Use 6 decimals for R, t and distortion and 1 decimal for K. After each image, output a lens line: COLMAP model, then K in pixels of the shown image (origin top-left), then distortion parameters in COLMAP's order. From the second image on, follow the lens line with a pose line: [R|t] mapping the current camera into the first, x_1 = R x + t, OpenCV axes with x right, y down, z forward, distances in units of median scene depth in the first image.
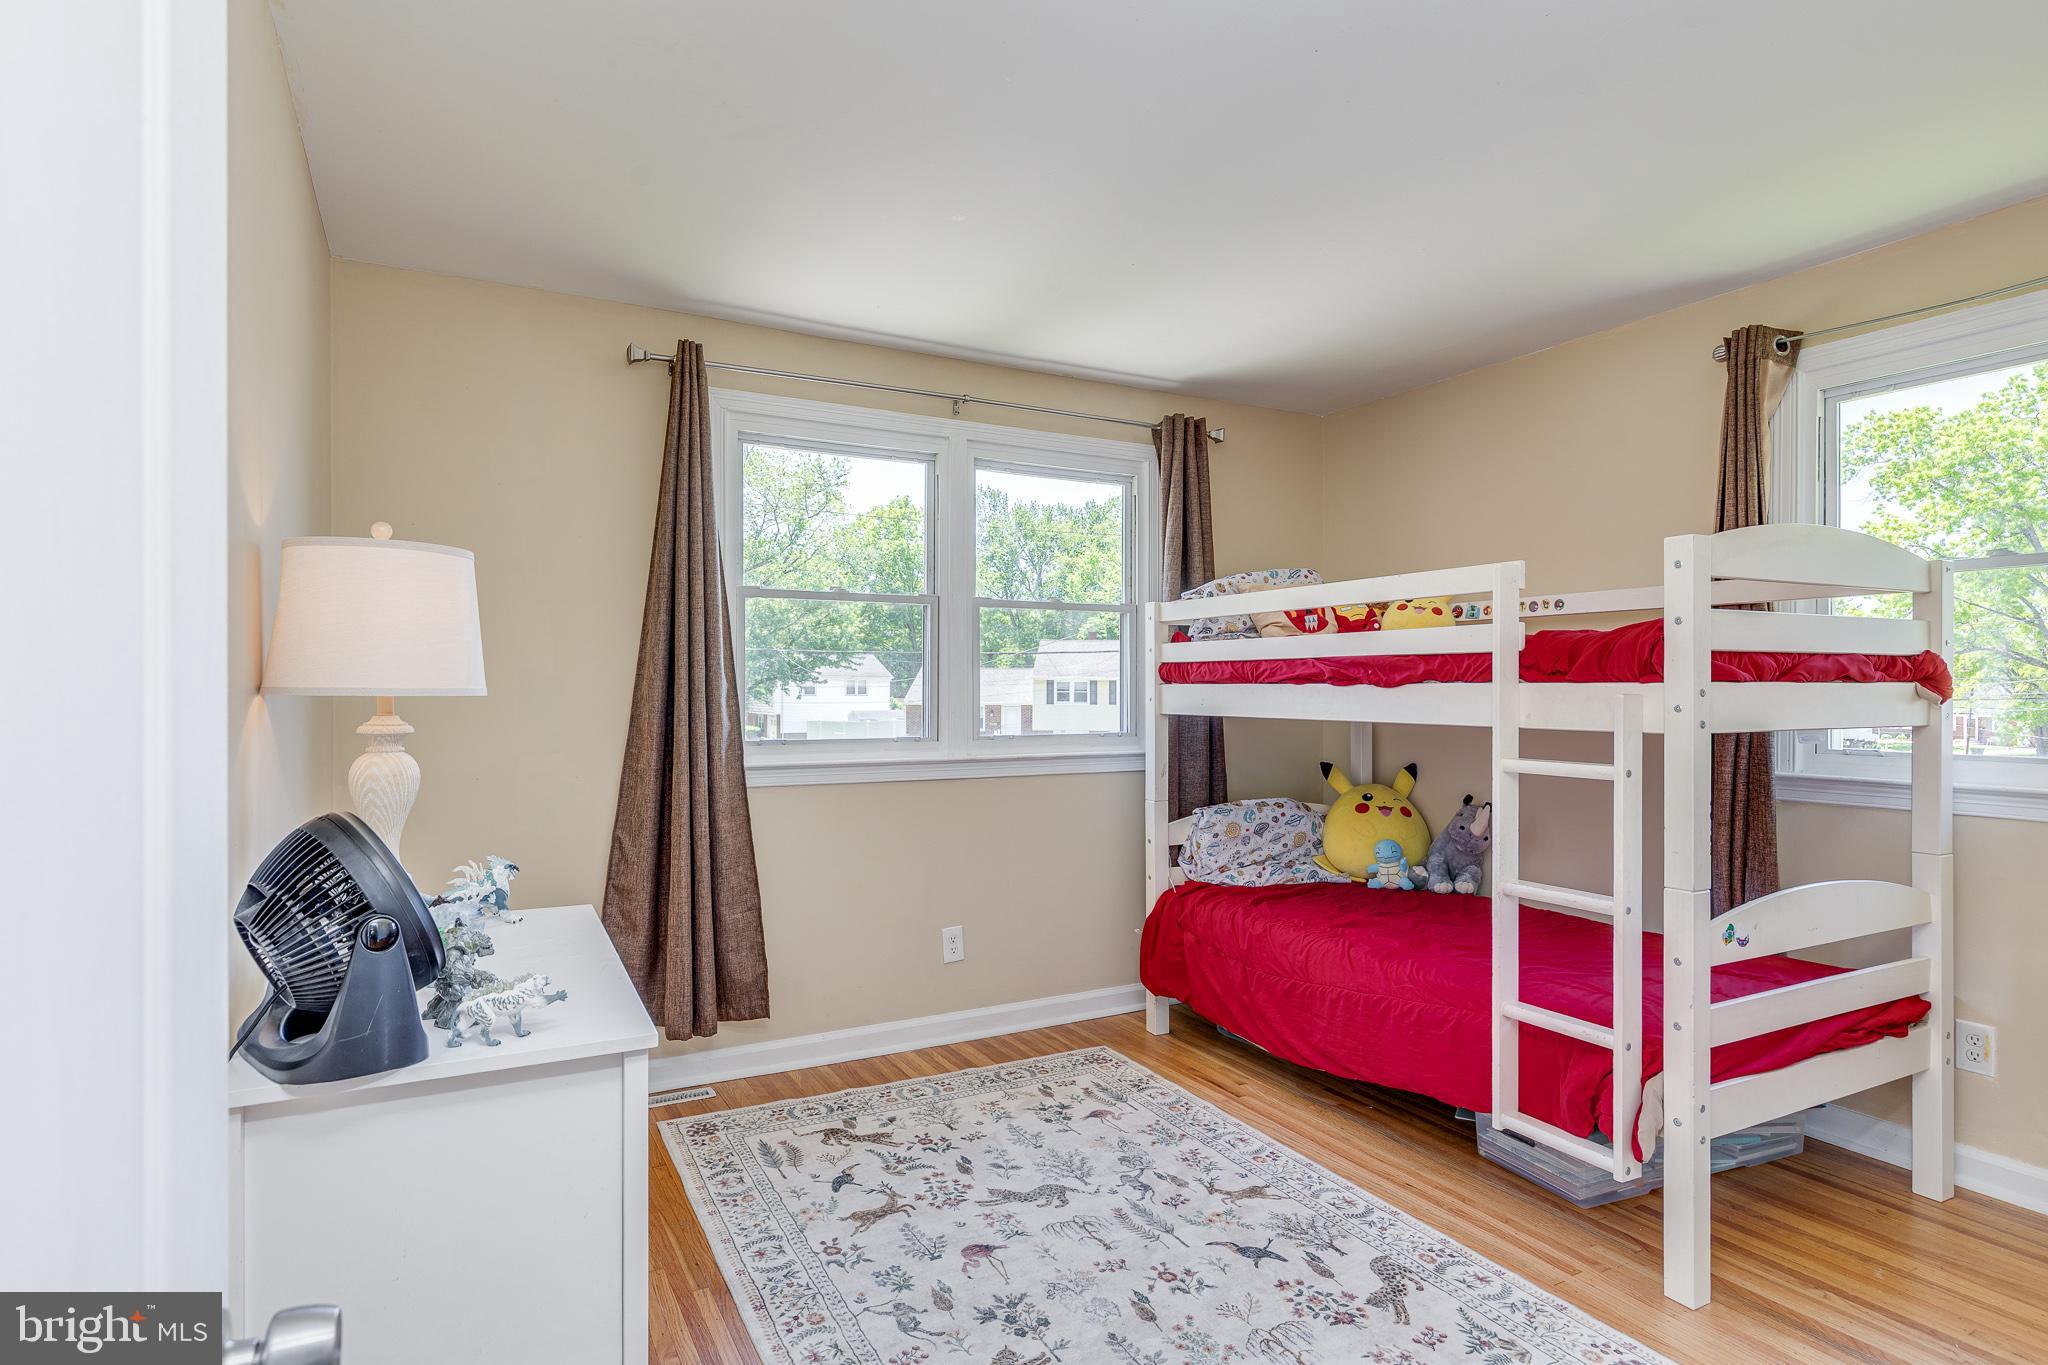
lens RADIAL K [[1060.3, 0, 1024.0], [0, 1060.3, 682.5], [0, 0, 1]] dist [-0.001745, -0.001112]
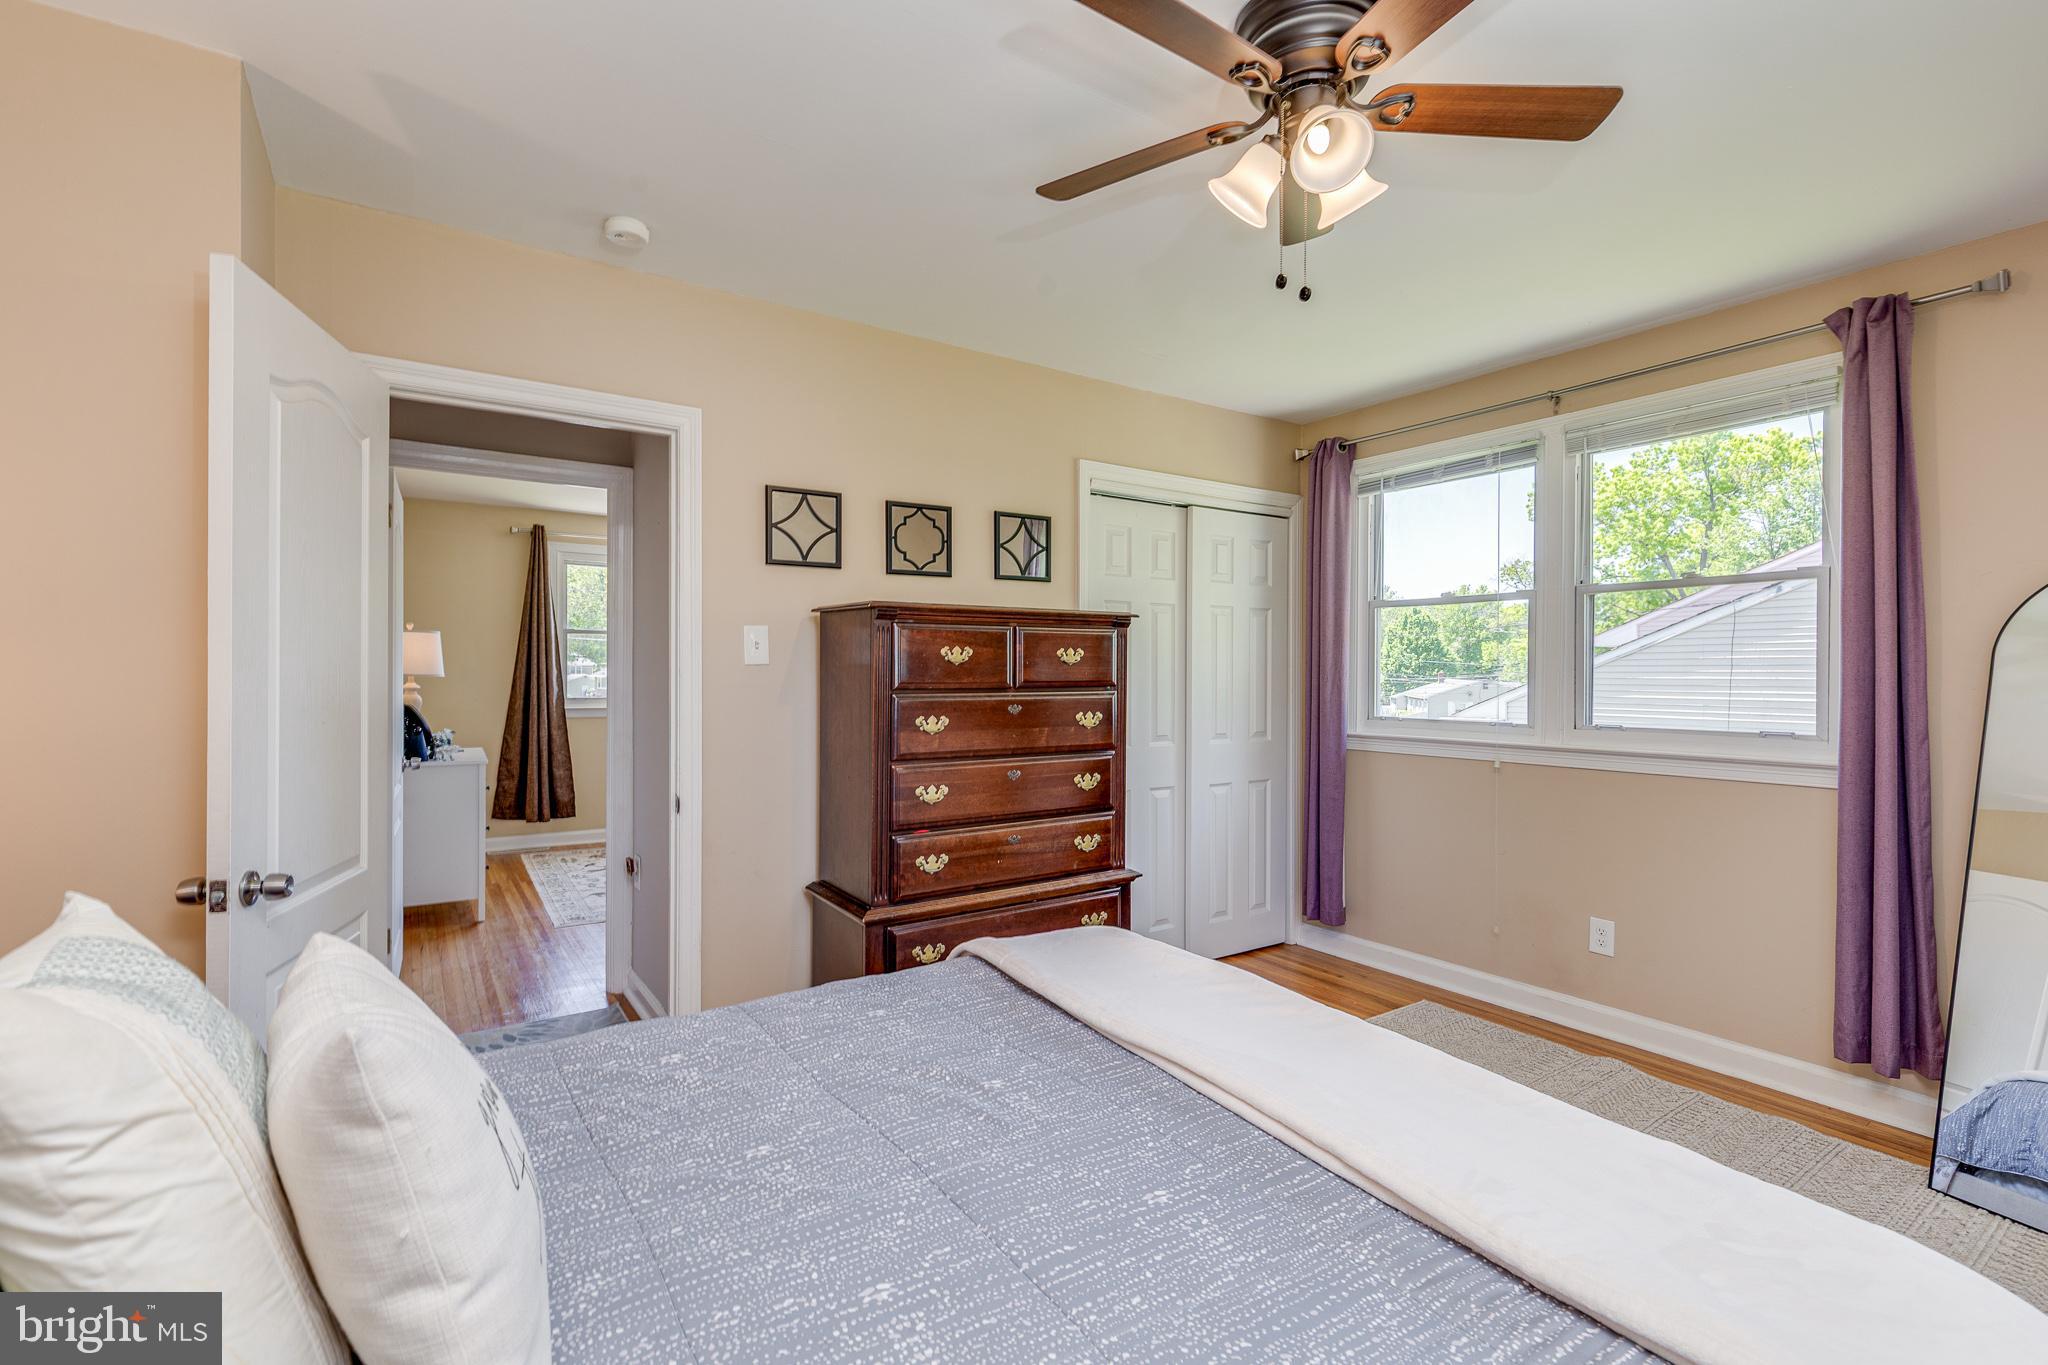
lens RADIAL K [[922.7, 0, 1024.6], [0, 922.7, 677.9], [0, 0, 1]] dist [0.003418, -0.000284]
pose [[0.996669, 0.003228, 0.081485, 0.571900], [-0.004203, 0.999922, 0.011793, -0.013958], [-0.081441, -0.012096, 0.996605, -1.084640]]
